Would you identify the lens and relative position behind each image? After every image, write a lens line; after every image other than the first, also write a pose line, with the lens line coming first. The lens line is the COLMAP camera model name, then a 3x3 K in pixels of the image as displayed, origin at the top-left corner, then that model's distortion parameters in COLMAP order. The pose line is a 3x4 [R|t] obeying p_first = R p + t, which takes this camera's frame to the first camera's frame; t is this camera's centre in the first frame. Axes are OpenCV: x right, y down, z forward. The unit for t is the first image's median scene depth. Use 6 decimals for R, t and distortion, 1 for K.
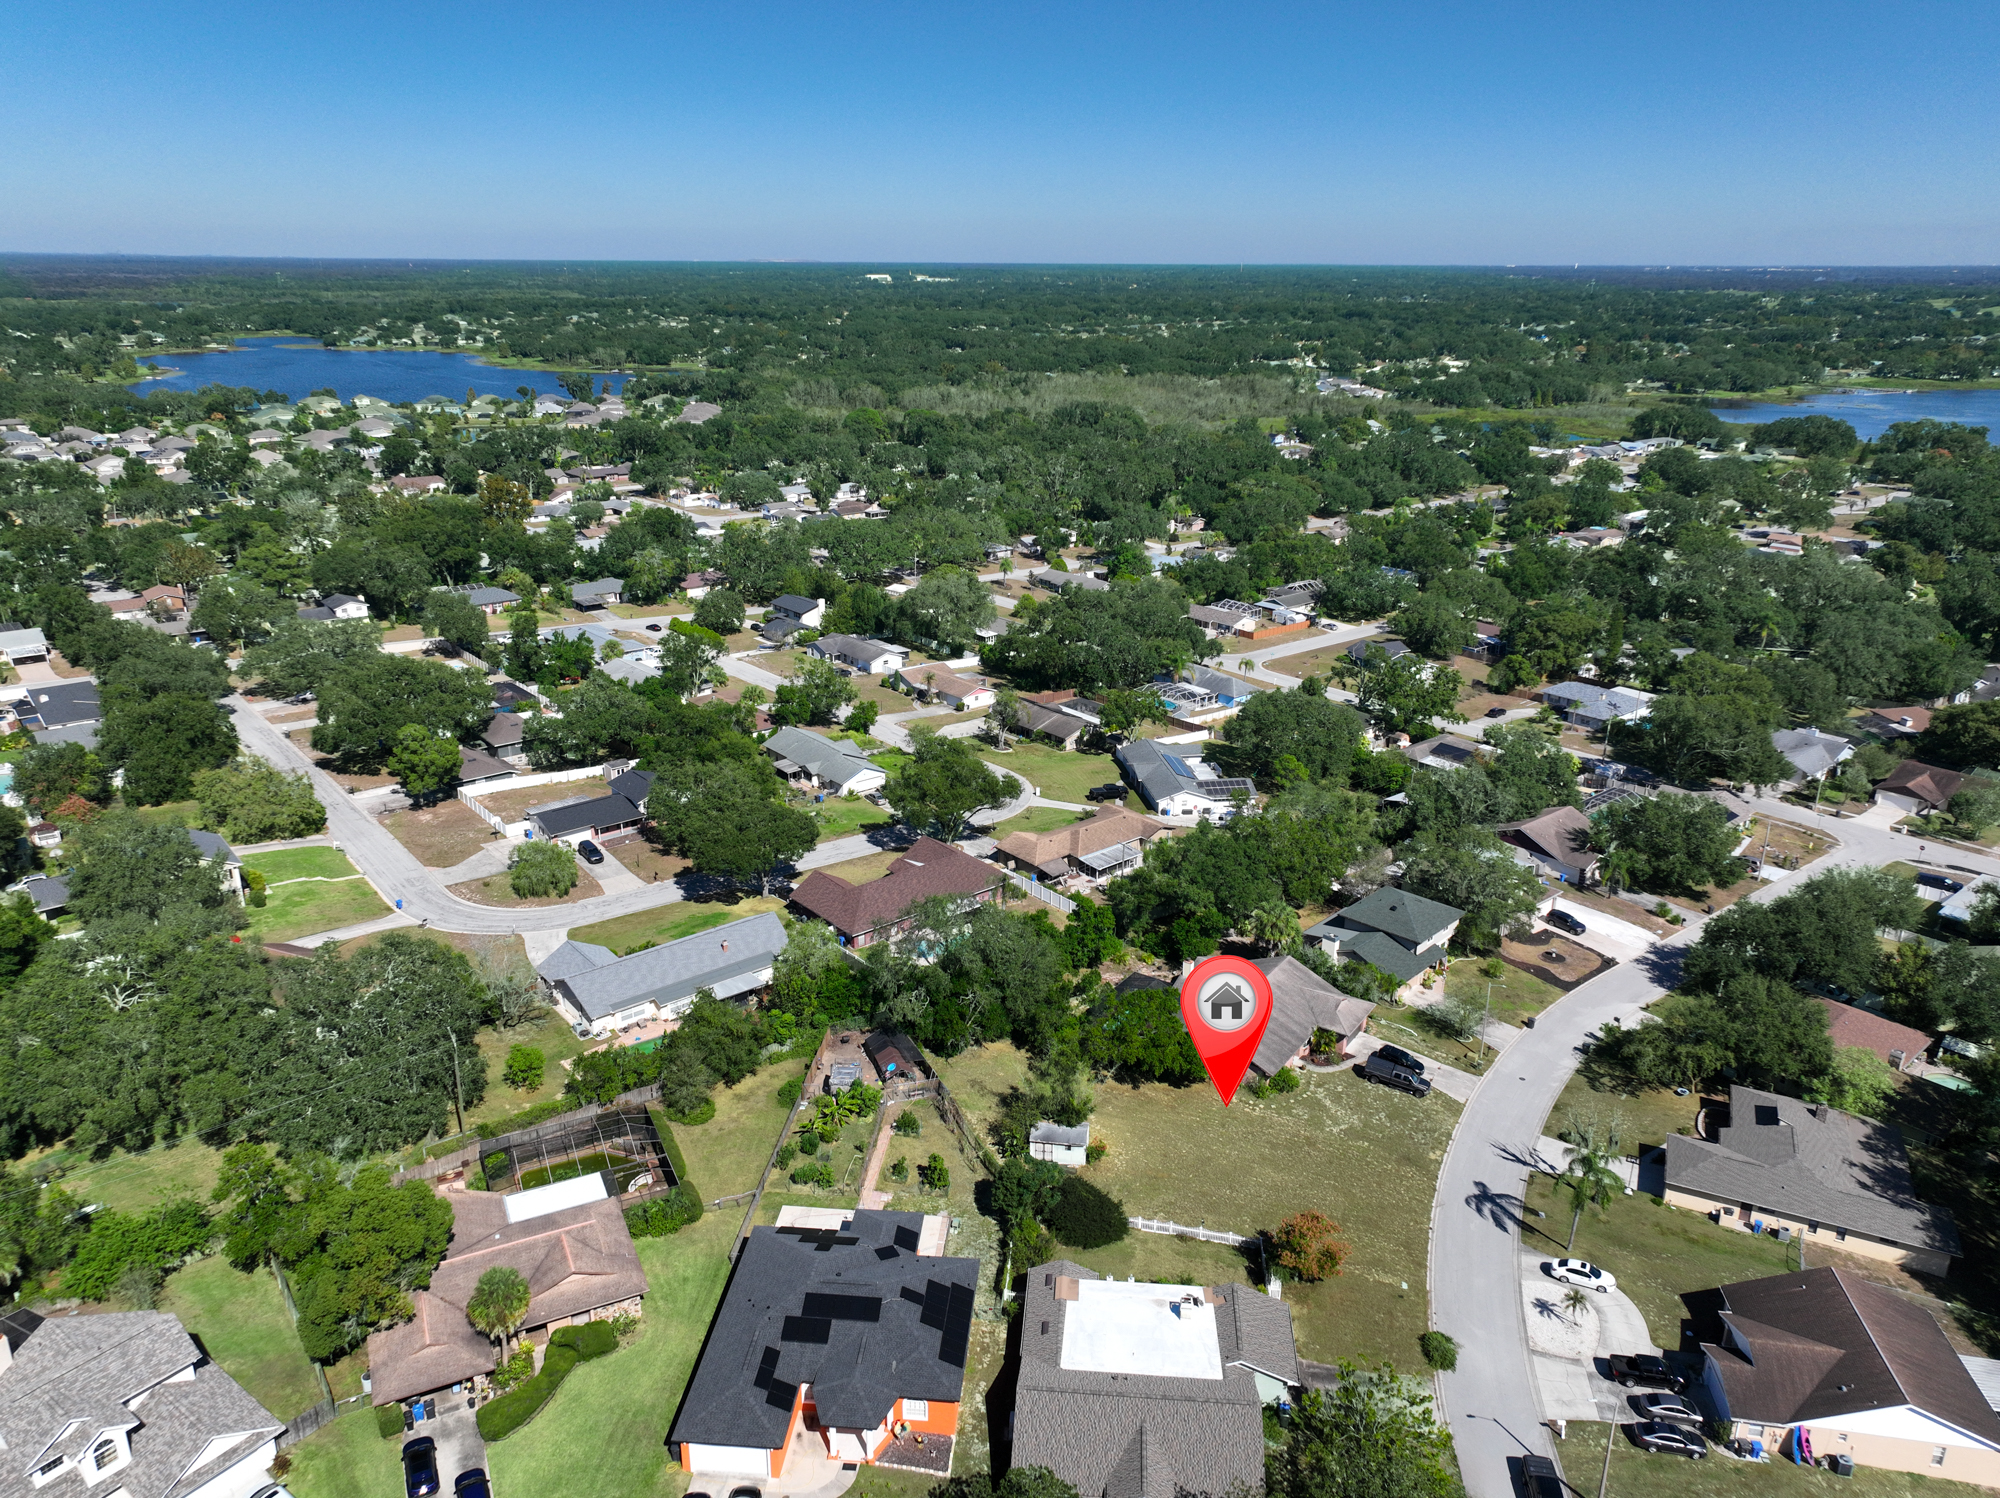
lens RADIAL K [[1395.6, 0, 1008.6], [0, 1395.6, 744.6], [0, 0, 1]] dist [0.000586, 0.014973]
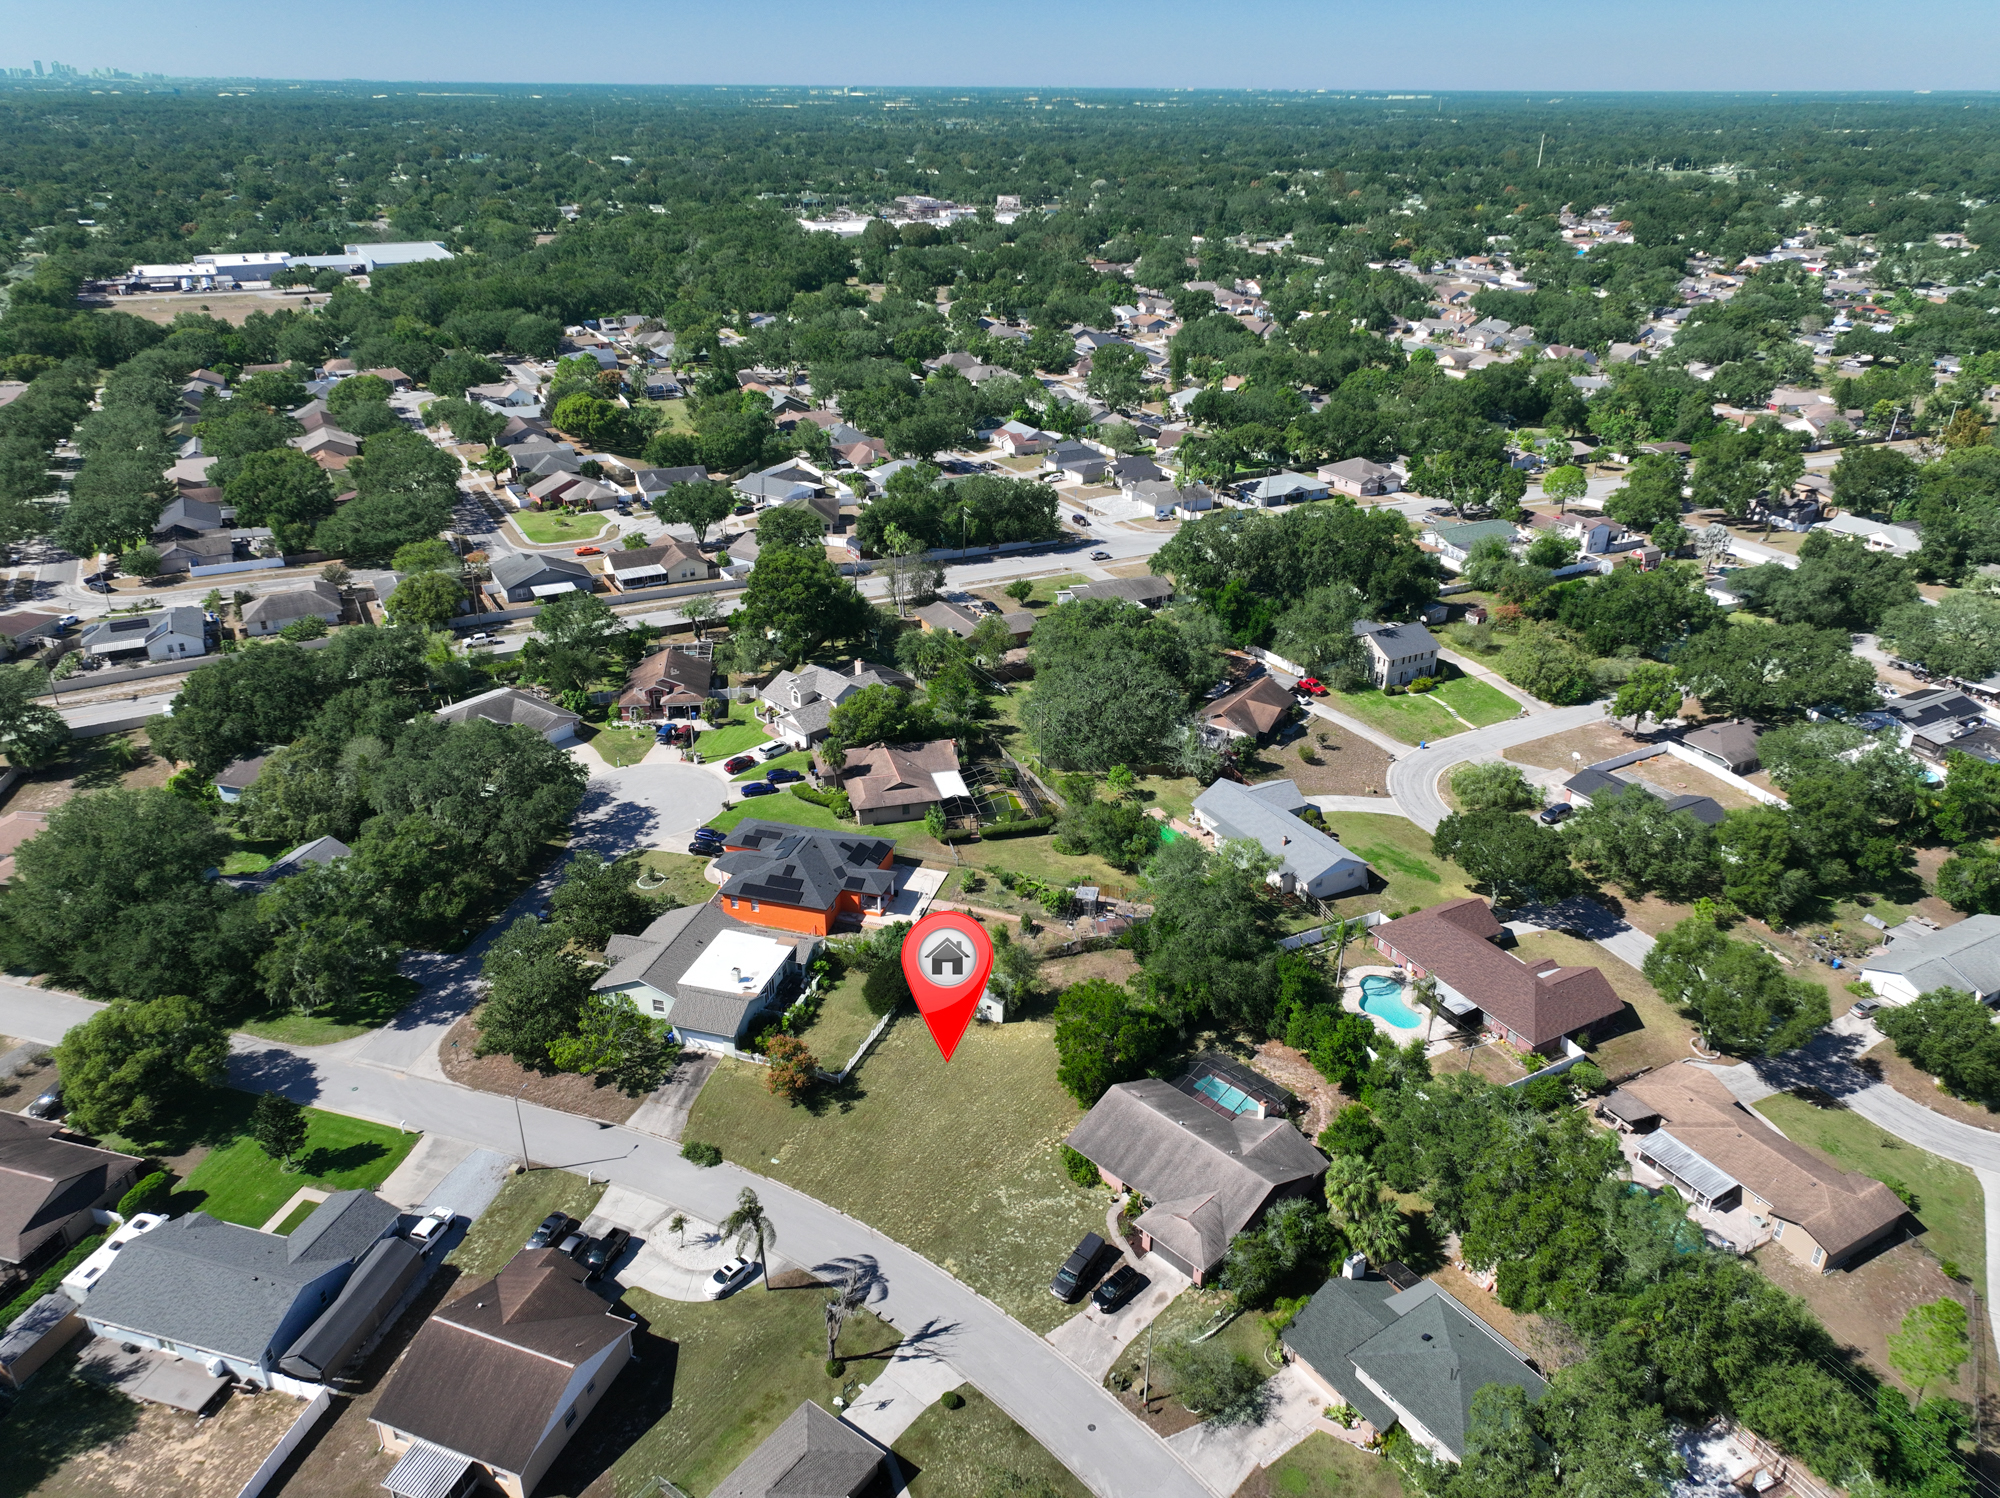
lens RADIAL K [[1395.6, 0, 1008.6], [0, 1395.6, 744.6], [0, 0, 1]] dist [0.000586, 0.014973]
pose [[-0.186835, 0.413238, -0.891250, 0.463985], [-0.329342, 0.828378, 0.453127, -0.205397], [0.925541, 0.378186, -0.018673, 0.428200]]
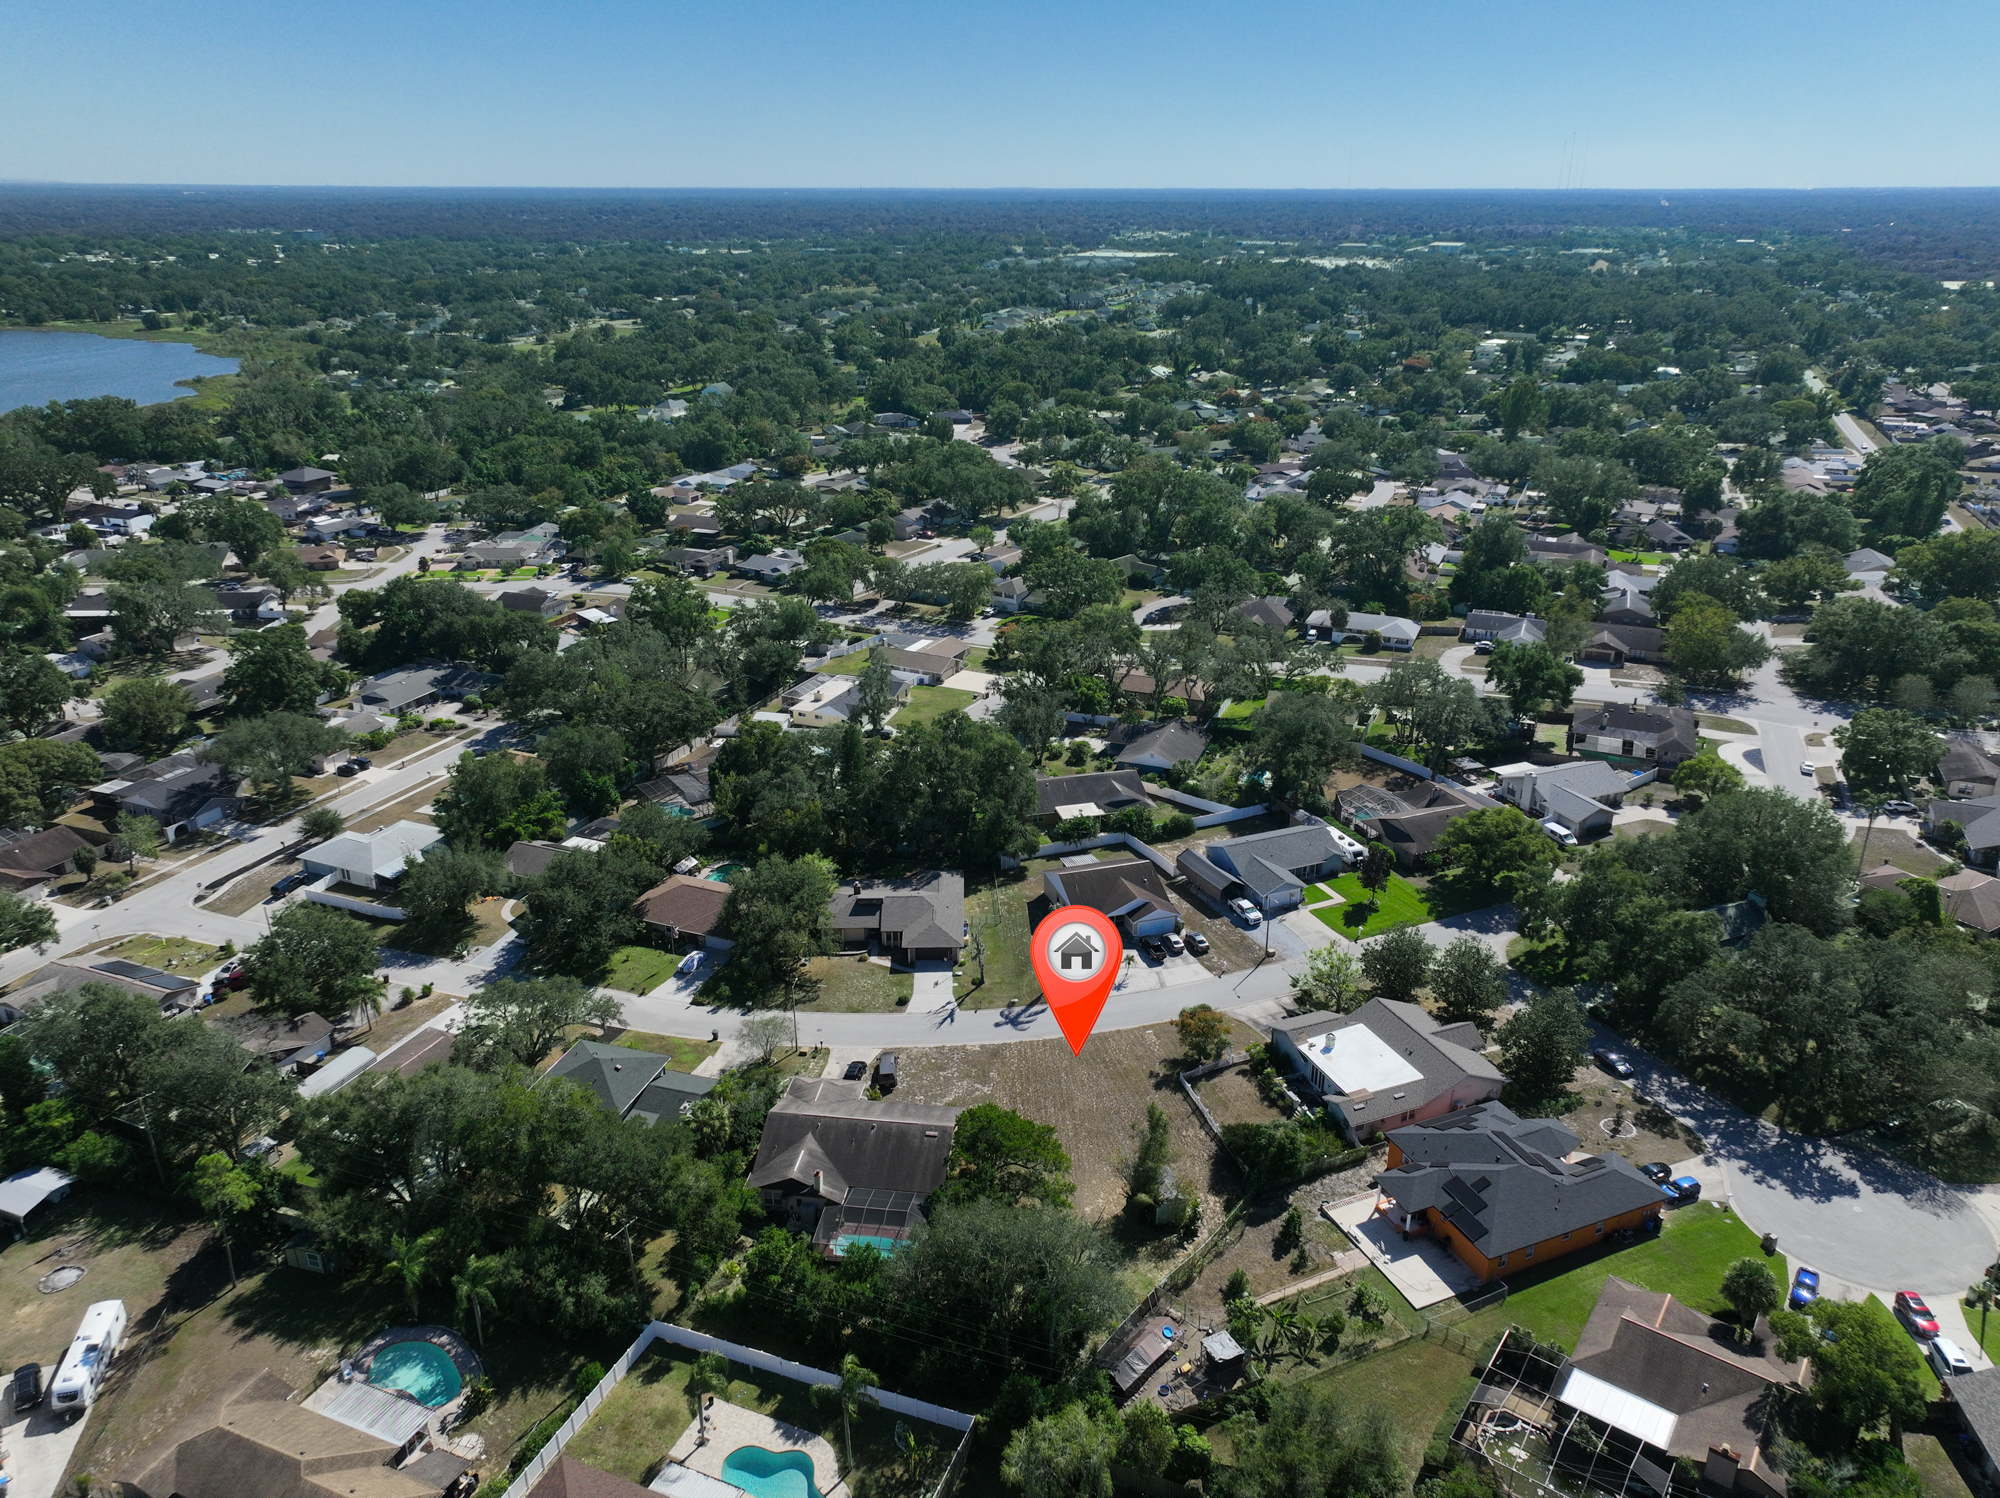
lens RADIAL K [[1395.6, 0, 1008.6], [0, 1395.6, 744.6], [0, 0, 1]] dist [0.000586, 0.014973]
pose [[-0.459749, -0.335400, 0.822276, -0.303906], [0.285863, 0.820757, 0.494611, -0.253679], [-0.840781, 0.462455, -0.281464, 0.559080]]
